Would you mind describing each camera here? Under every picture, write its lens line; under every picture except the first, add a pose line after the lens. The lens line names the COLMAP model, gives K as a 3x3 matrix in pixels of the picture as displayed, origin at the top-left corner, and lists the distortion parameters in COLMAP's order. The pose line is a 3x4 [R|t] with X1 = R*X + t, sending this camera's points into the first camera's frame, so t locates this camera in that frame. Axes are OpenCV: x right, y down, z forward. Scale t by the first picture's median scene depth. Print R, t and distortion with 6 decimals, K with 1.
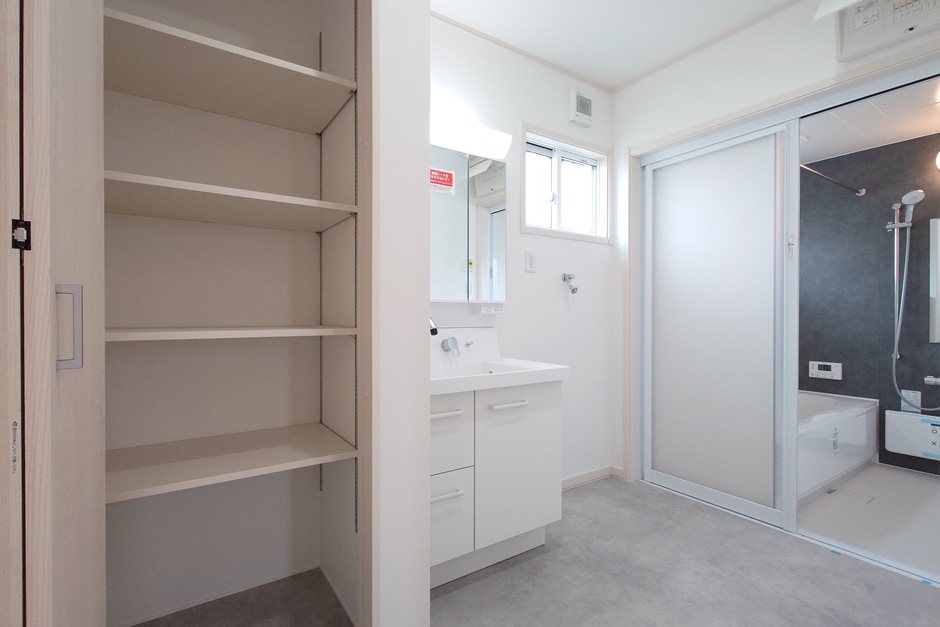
lens RADIAL K [[444.7, 0, 475.4], [0, 444.7, 318.5], [0, 0, 1]] dist [0.007207, 0.000835]
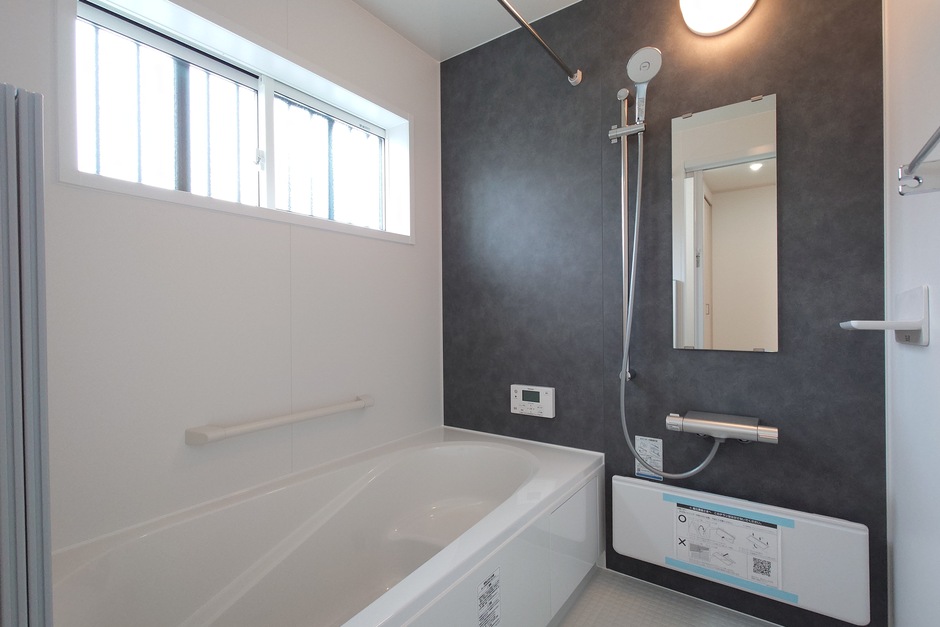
lens RADIAL K [[444.7, 0, 475.4], [0, 444.7, 318.5], [0, 0, 1]] dist [0.007207, 0.000835]
pose [[0.933635, 0.003022, 0.358214, 0.569722], [0.004368, 0.999794, -0.019821, 0.026431], [-0.358200, 0.020070, 0.933429, 0.556022]]
